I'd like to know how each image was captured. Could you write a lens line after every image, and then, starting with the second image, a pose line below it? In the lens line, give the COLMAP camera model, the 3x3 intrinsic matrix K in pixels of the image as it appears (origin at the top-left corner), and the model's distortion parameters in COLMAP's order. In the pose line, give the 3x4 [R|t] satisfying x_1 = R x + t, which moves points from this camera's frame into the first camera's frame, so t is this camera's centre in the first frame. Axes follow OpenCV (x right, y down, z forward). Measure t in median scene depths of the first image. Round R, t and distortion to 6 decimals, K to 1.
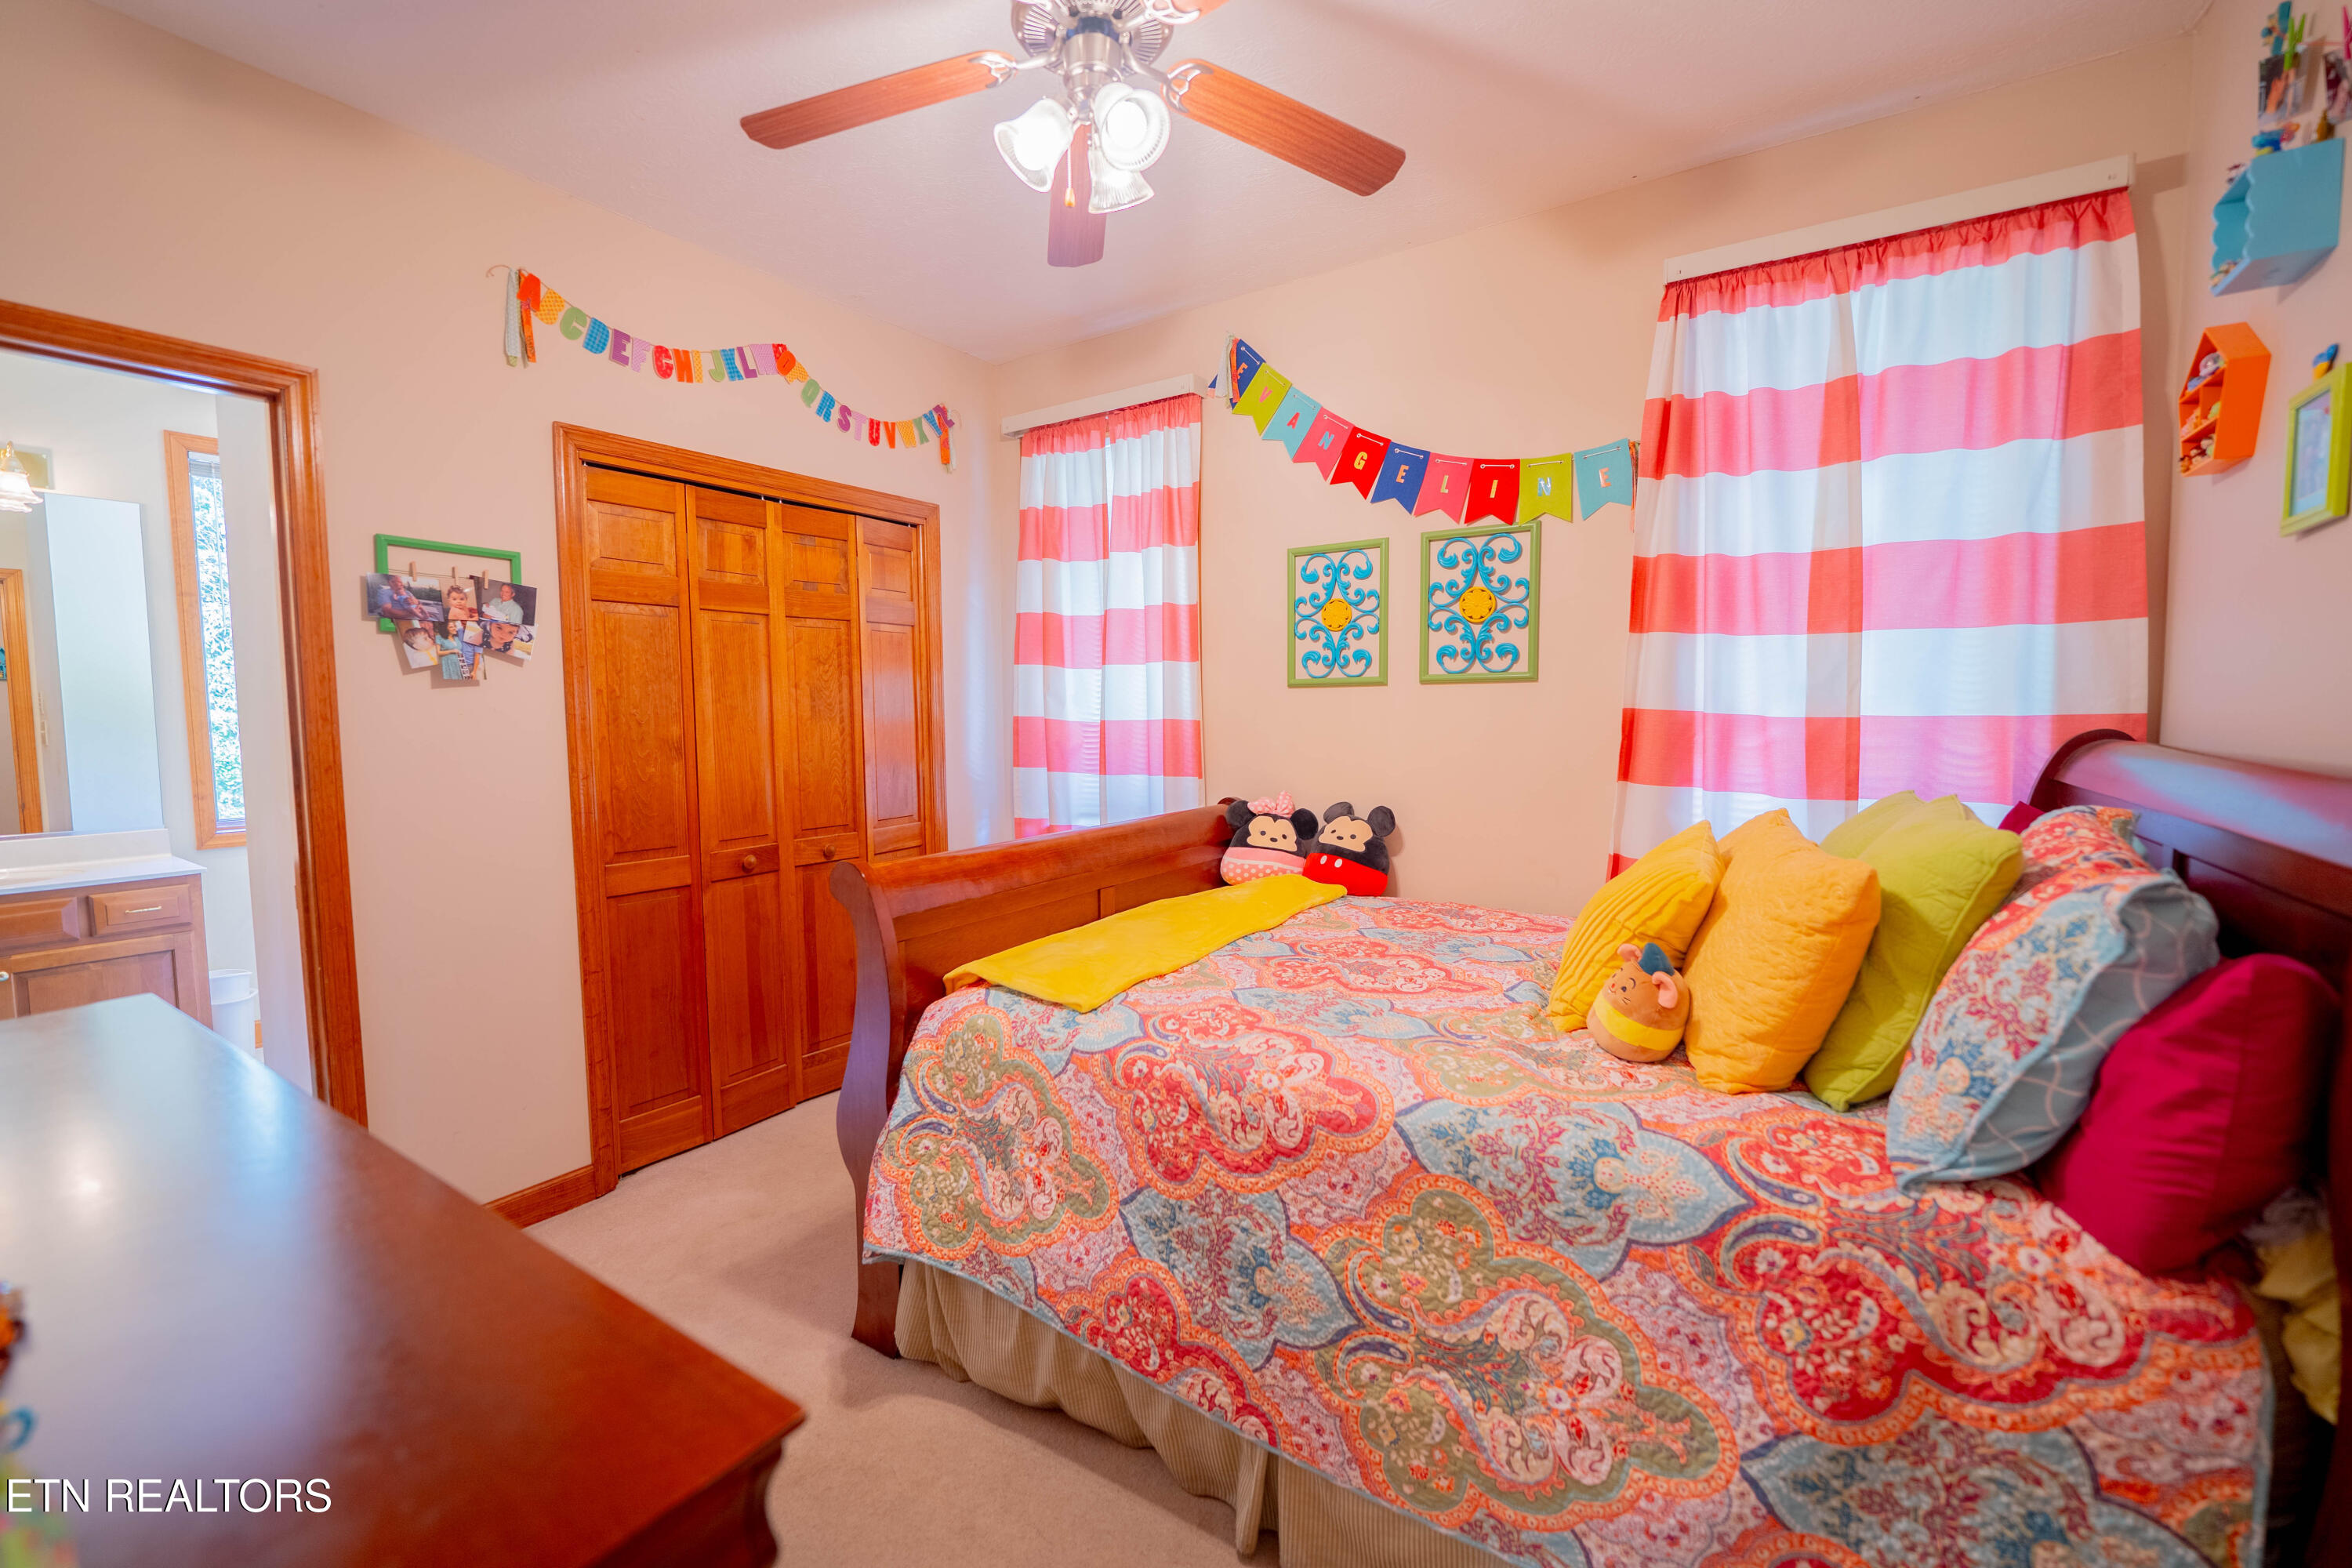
lens RADIAL K [[961.7, 0, 1175.0], [0, 961.7, 780.6], [0, 0, 1]] dist [-0.011829, -0.000495]
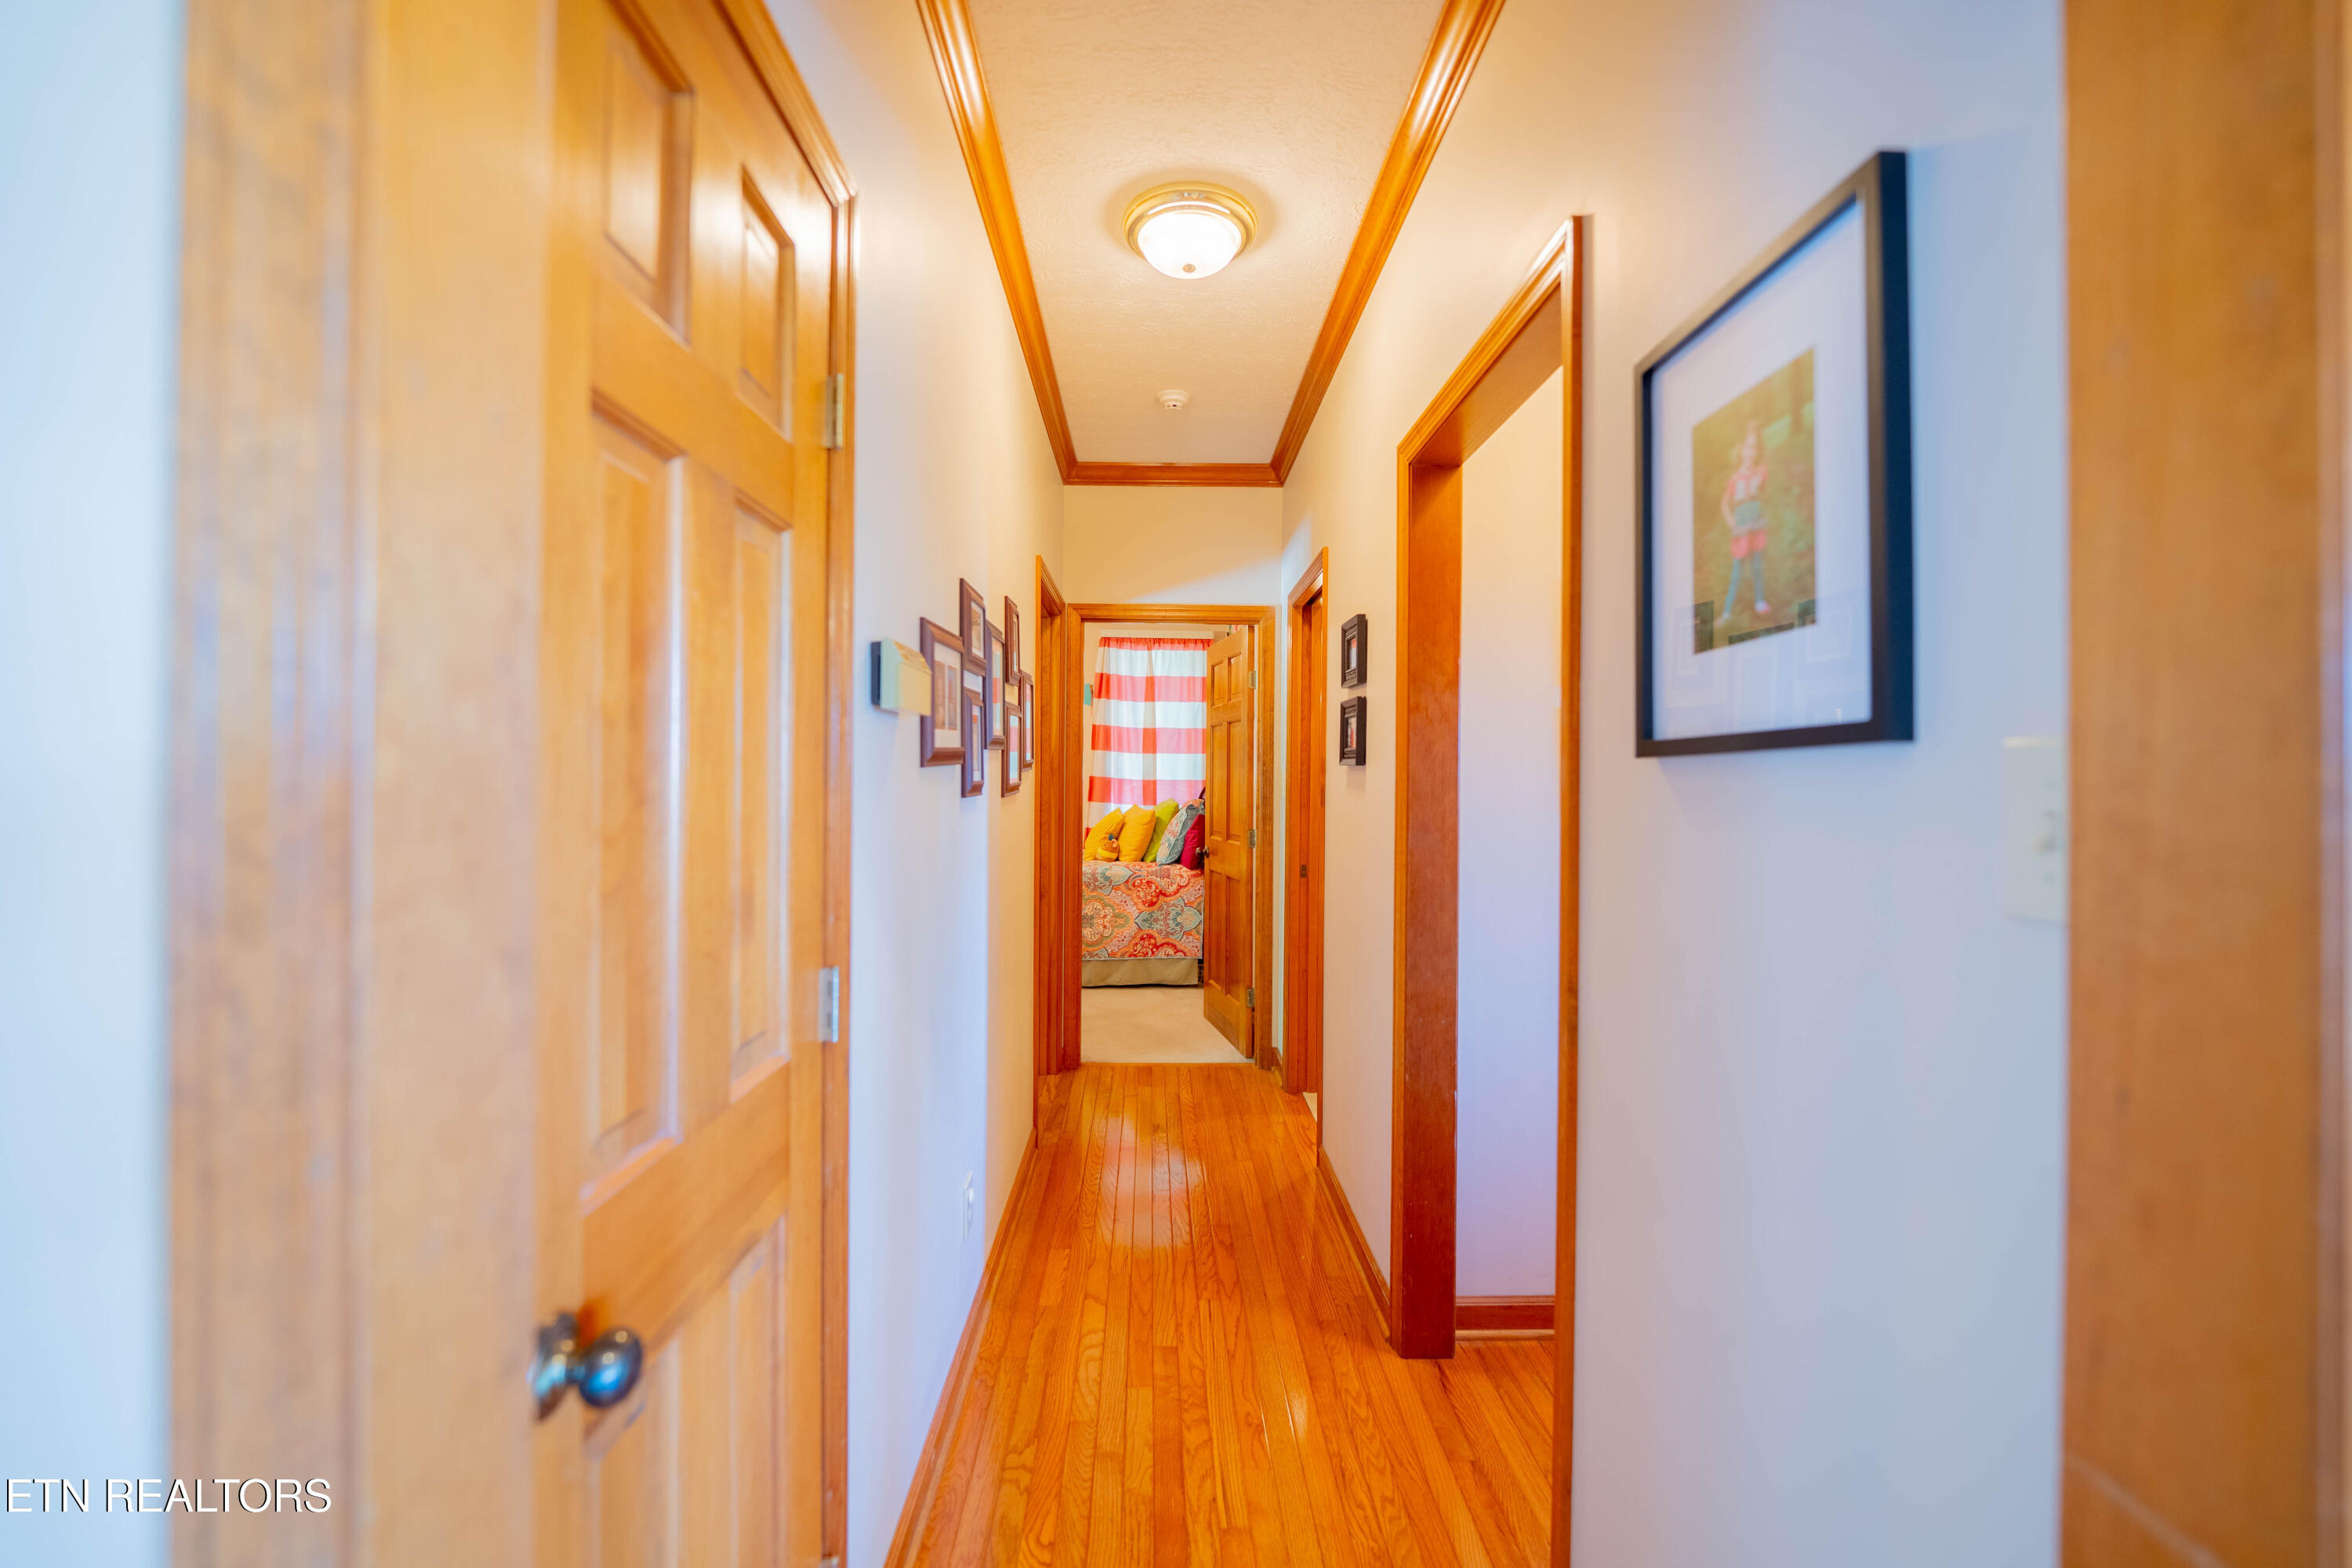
lens RADIAL K [[961.7, 0, 1175.4], [0, 961.7, 781.3], [0, 0, 1]] dist [-0.011829, -0.000495]
pose [[0.819787, 0.016213, 0.572440, -1.115568], [0.022856, 0.997876, -0.060994, 0.140834], [-0.572213, 0.063086, 0.817675, -1.729707]]
